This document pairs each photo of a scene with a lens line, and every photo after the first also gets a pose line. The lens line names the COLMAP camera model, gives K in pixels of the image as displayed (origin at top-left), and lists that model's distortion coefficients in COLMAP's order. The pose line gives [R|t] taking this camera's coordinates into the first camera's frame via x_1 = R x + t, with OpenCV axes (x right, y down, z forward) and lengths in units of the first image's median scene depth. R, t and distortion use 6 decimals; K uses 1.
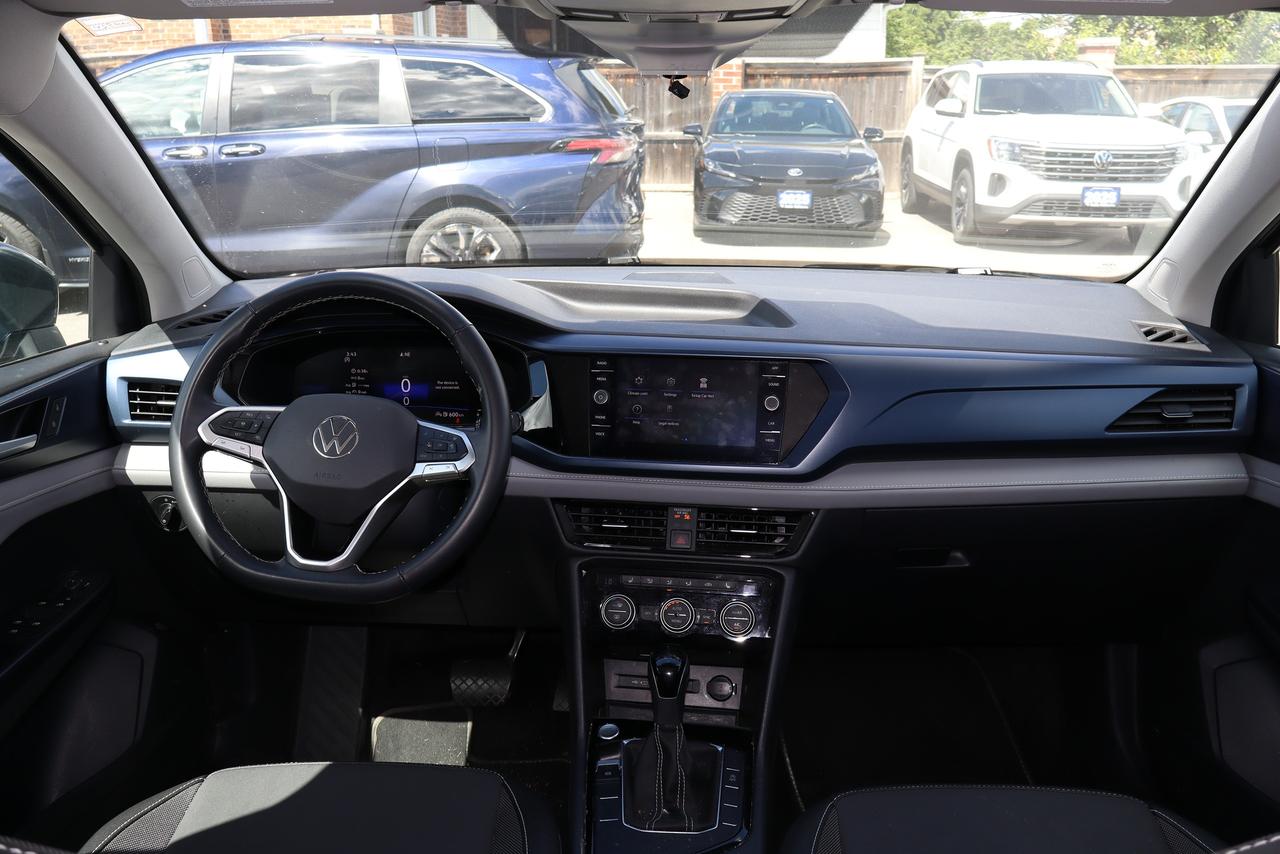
lens RADIAL K [[1064.1, 0, 630.7], [0, 1064.1, 433.3], [0, 0, 1]] dist [-0.007480, -0.031928]
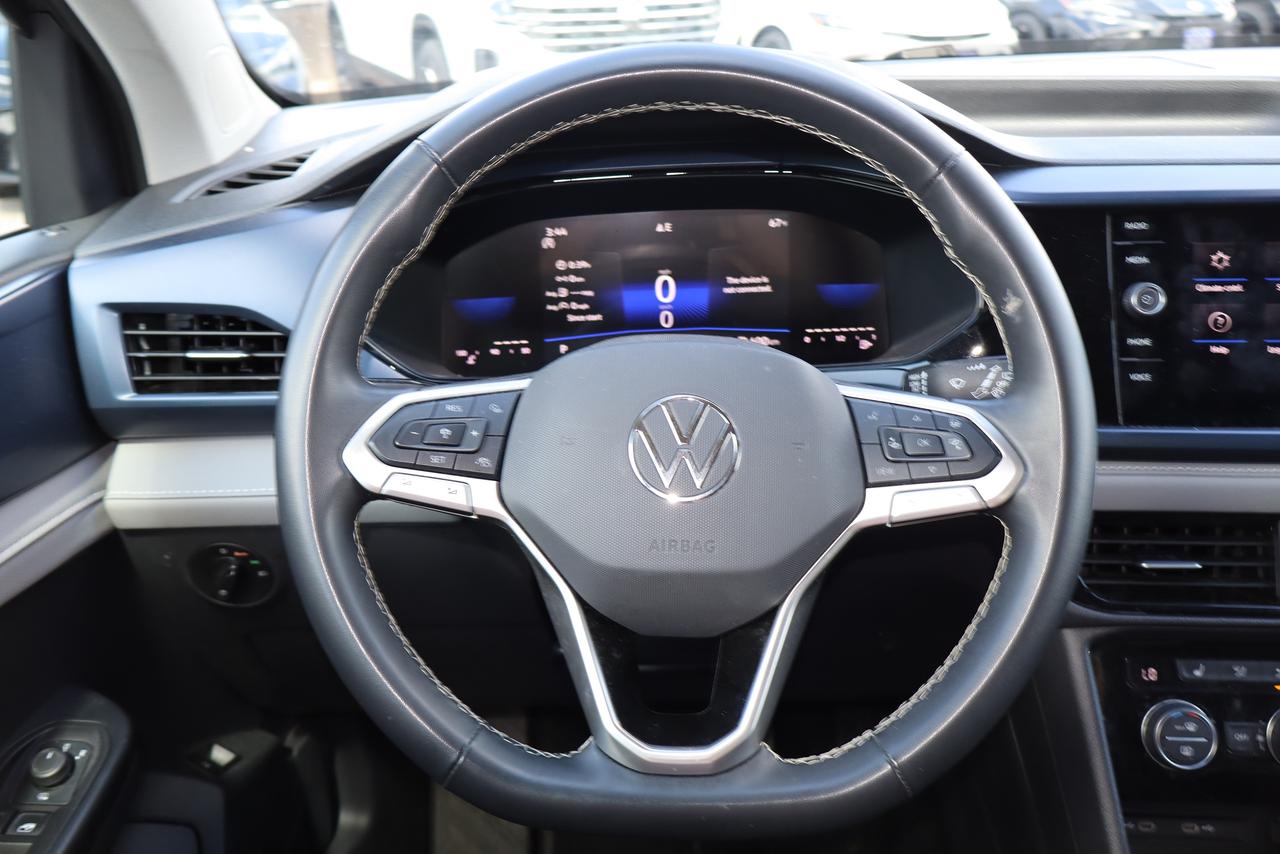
lens RADIAL K [[1064.1, 0, 640.1], [0, 1064.1, 432.1], [0, 0, 1]] dist [-0.007480, -0.031928]
pose [[0.998432, -0.050792, 0.023516, -0.257460], [0.047635, 0.991692, 0.119489, -0.041249], [-0.029389, -0.118182, 0.992557, 0.520617]]
